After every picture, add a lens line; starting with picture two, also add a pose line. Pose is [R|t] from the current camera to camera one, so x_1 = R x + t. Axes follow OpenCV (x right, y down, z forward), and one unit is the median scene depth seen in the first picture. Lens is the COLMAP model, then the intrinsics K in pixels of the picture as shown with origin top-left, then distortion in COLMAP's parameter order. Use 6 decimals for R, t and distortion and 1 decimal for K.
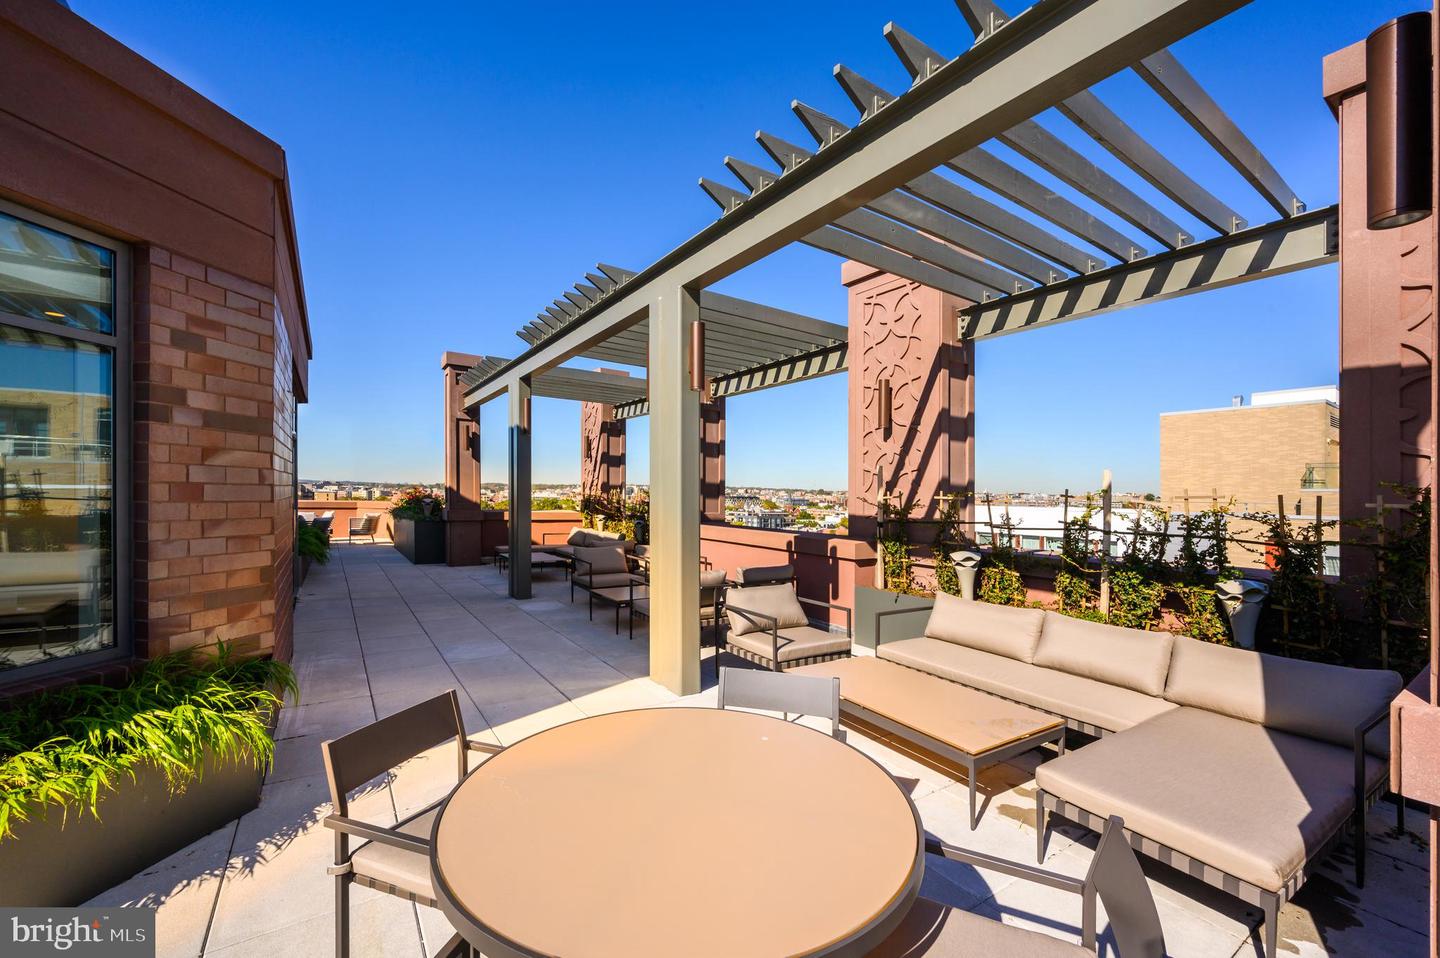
lens RADIAL K [[575.5, 0, 720.0], [0, 575.5, 479.0], [0, 0, 1]] dist [-0.000070, 0.000059]
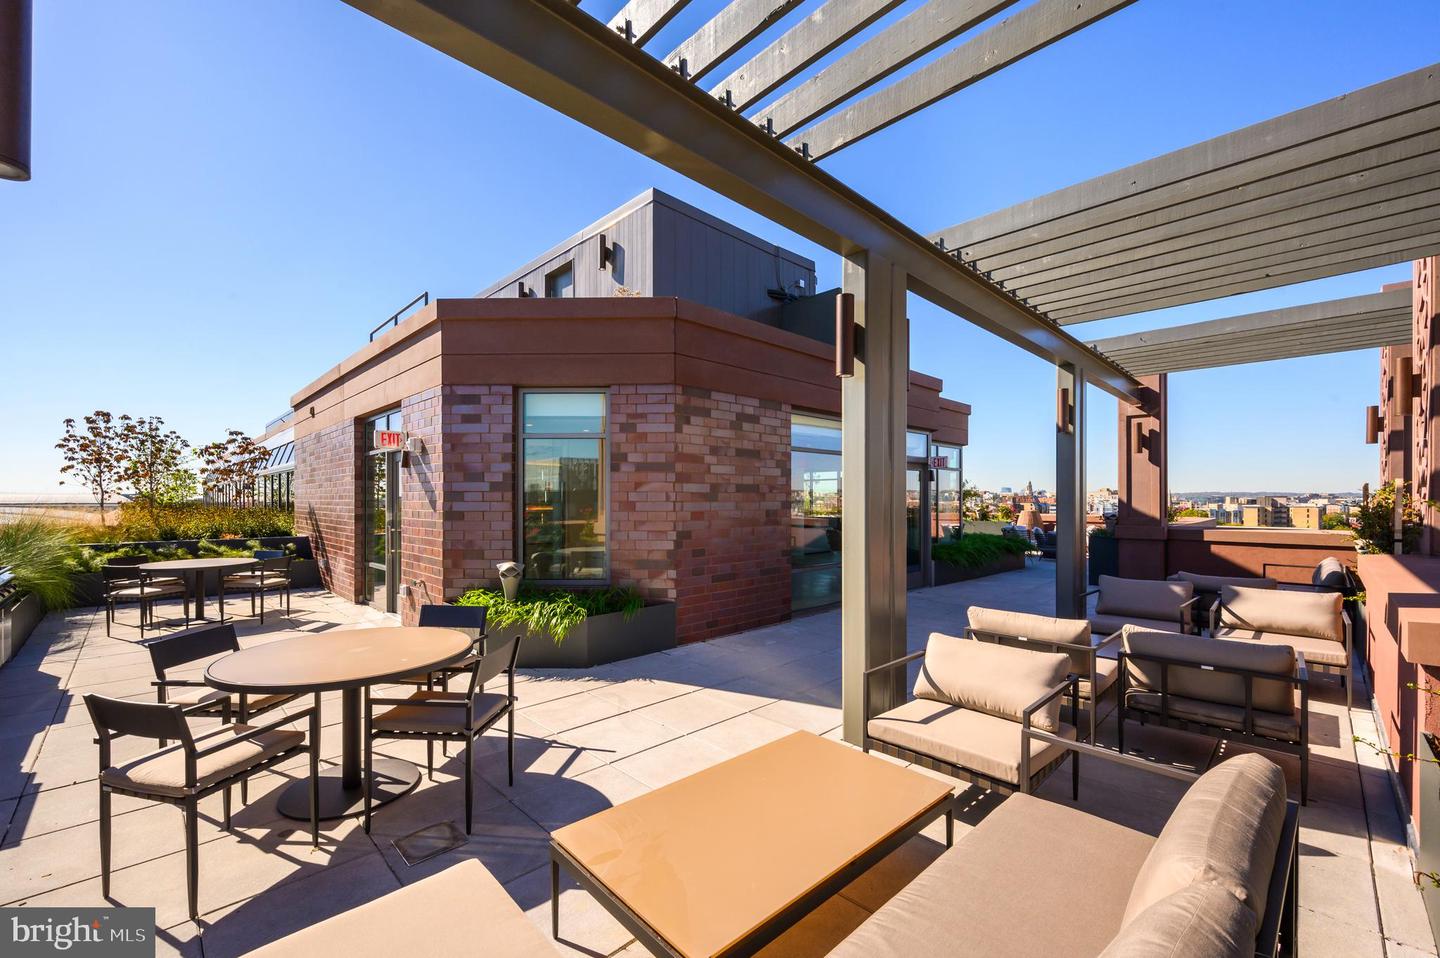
lens RADIAL K [[601.8, 0, 717.5], [0, 601.8, 492.2], [0, 0, 1]] dist [0.000391, 0.000042]
pose [[0.169280, -0.035747, -0.984919, 0.979123], [0.032075, 0.999012, -0.030746, 0.042198], [0.985046, -0.026386, 0.170260, 0.842494]]
